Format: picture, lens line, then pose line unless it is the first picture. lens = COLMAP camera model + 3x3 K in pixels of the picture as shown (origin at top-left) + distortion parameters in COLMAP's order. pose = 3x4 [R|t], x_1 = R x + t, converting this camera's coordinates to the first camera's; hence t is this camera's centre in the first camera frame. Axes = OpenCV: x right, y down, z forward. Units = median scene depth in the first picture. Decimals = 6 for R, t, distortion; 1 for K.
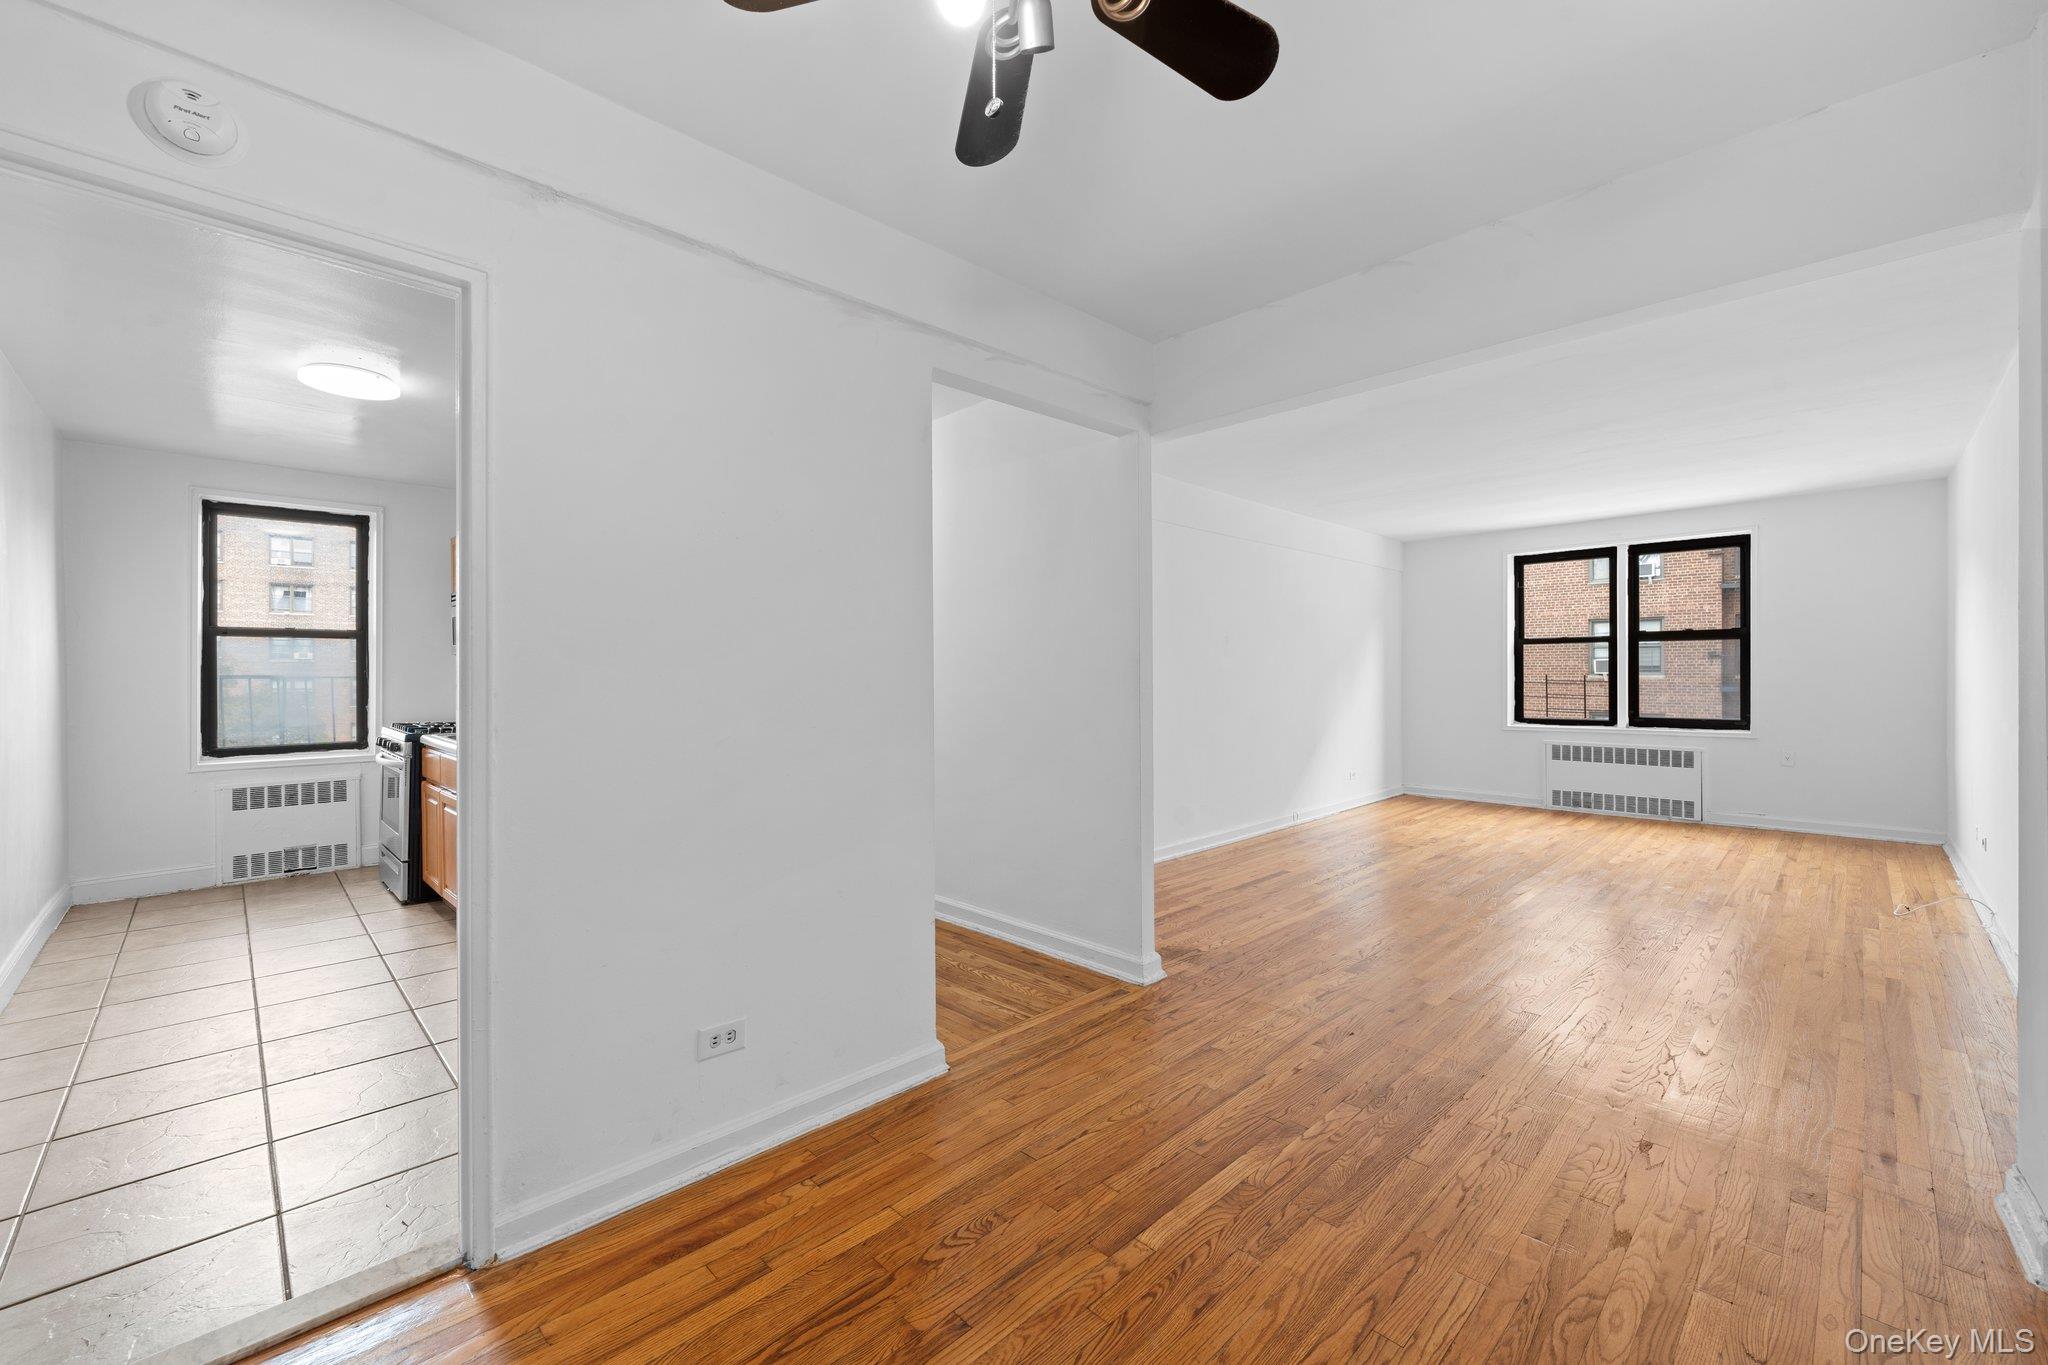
lens RADIAL K [[826.2, 0, 1019.3], [0, 826.2, 680.0], [0, 0, 1]] dist [-0.002711, 0.000224]
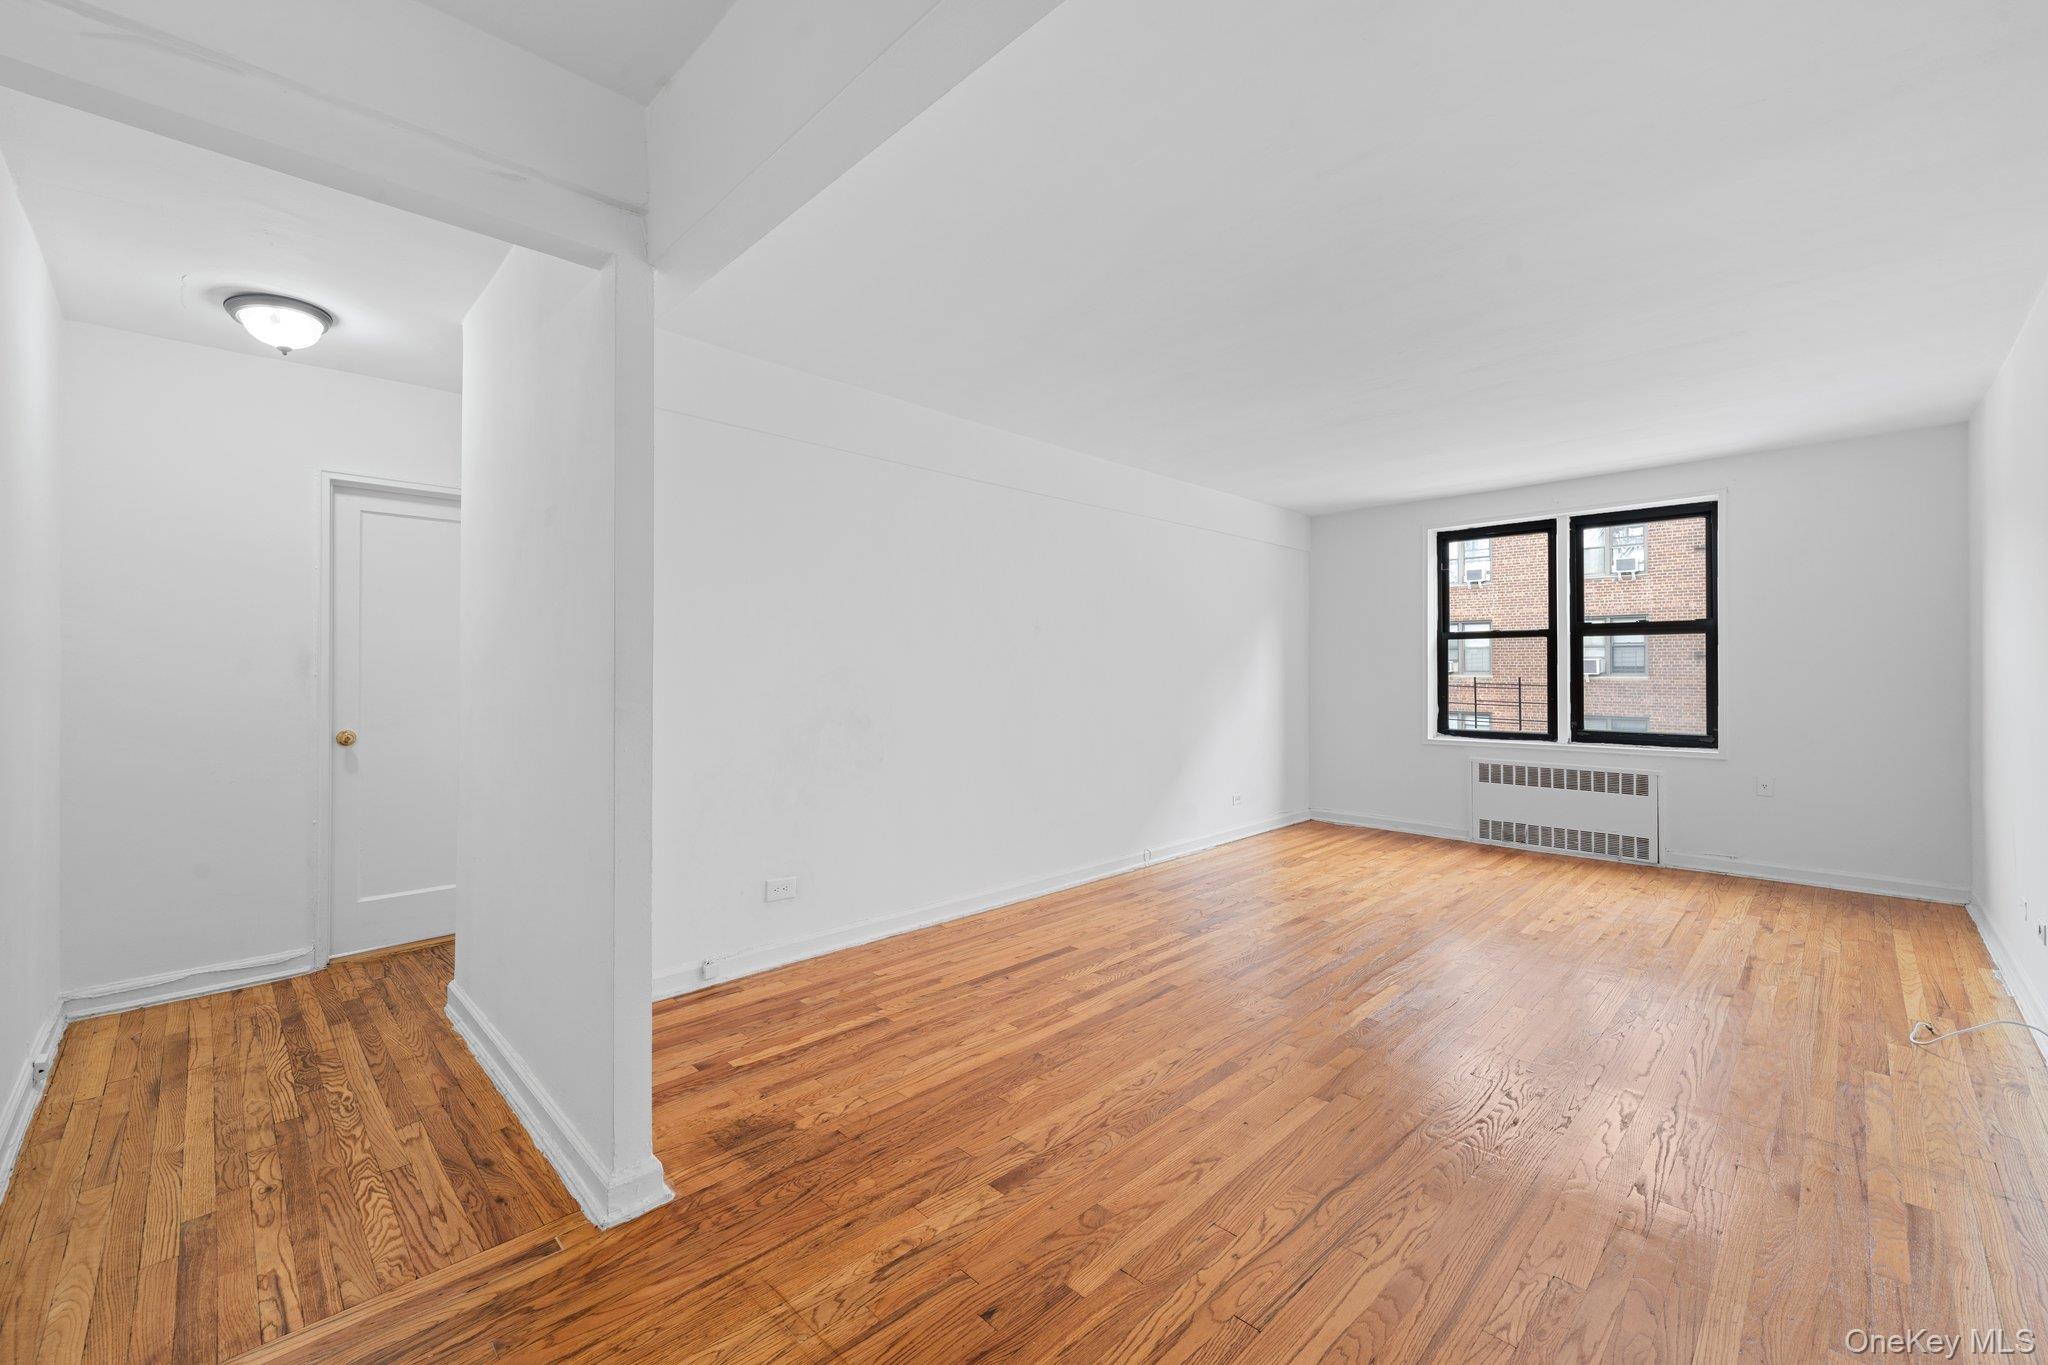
lens RADIAL K [[826.2, 0, 1026.5], [0, 826.2, 669.2], [0, 0, 1]] dist [-0.002711, 0.000224]
pose [[0.999950, 0.005234, 0.008486, 0.397968], [-0.005150, 0.999939, -0.009809, -0.007866], [-0.008537, 0.009765, 0.999916, 0.395195]]
